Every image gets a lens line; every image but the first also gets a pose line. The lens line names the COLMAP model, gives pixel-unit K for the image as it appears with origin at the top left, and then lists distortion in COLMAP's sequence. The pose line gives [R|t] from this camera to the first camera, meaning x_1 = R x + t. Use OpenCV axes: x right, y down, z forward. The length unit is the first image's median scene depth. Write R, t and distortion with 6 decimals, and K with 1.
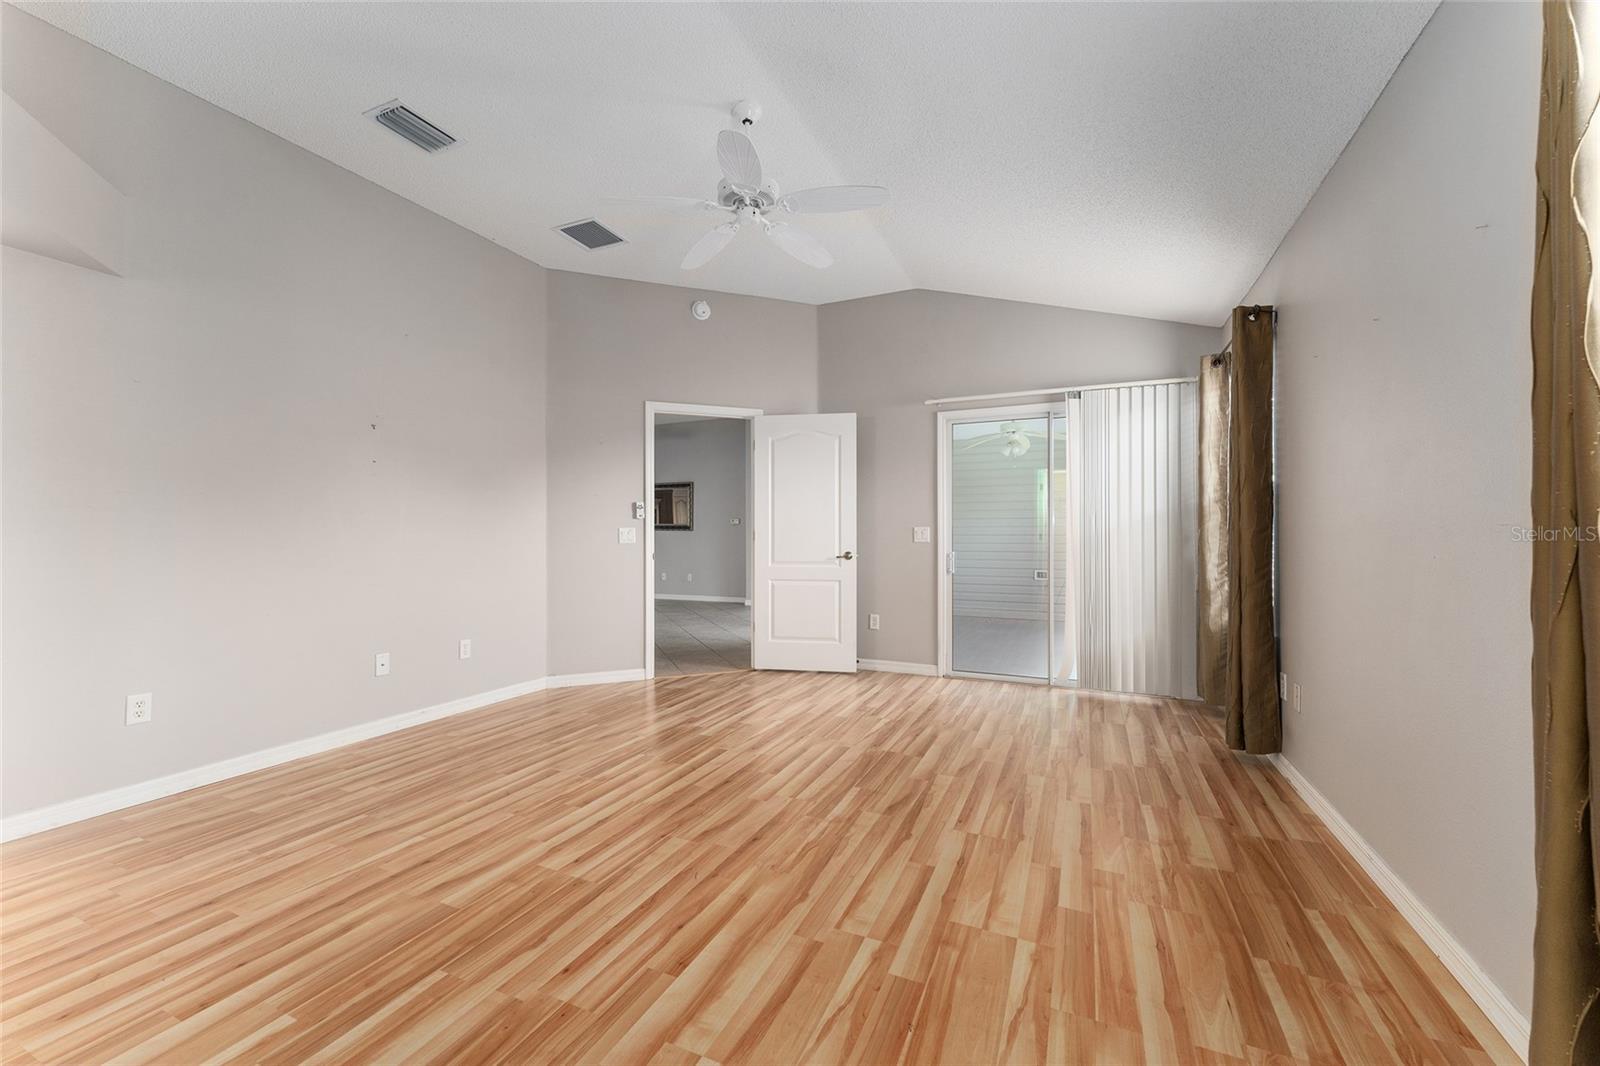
lens RADIAL K [[651.8, 0, 799.9], [0, 651.8, 533.5], [0, 0, 1]] dist [0.001361, -0.000207]
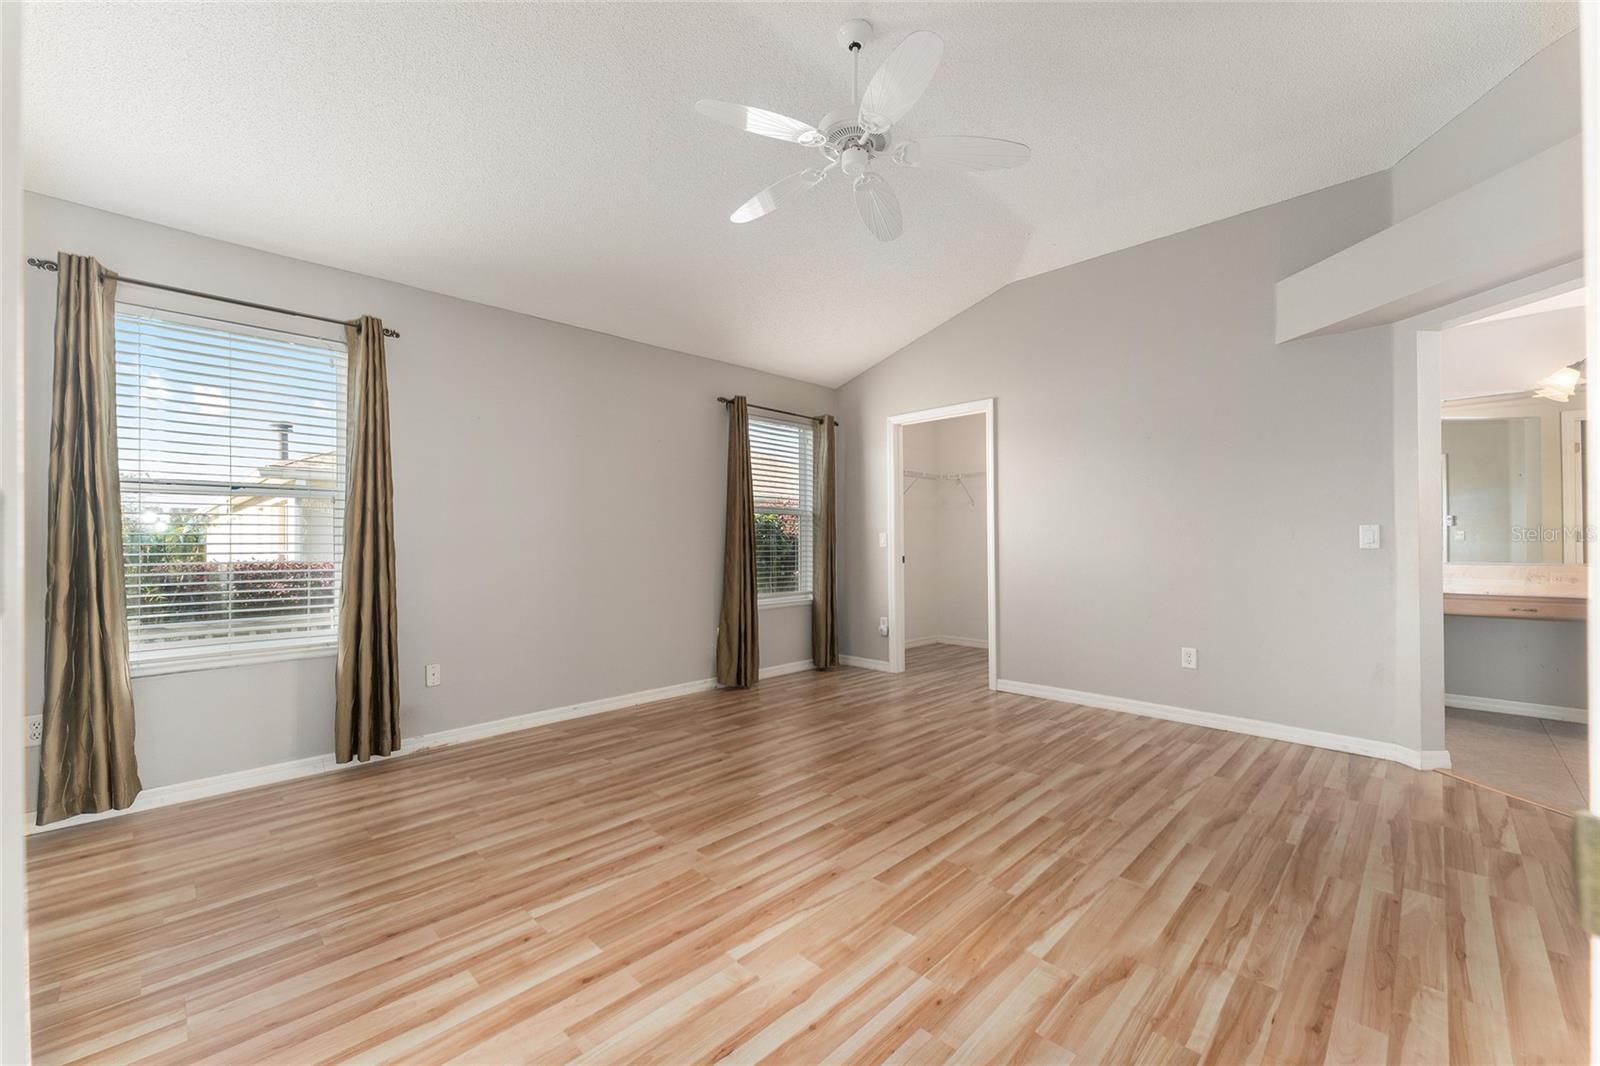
lens RADIAL K [[651.8, 0, 799.8], [0, 651.8, 535.5], [0, 0, 1]] dist [0.001361, -0.000207]
pose [[-0.939405, 0.010799, 0.342640, -0.301681], [0.007470, 0.999911, -0.011033, 0.008350], [-0.342728, -0.007804, -0.939402, 1.854039]]
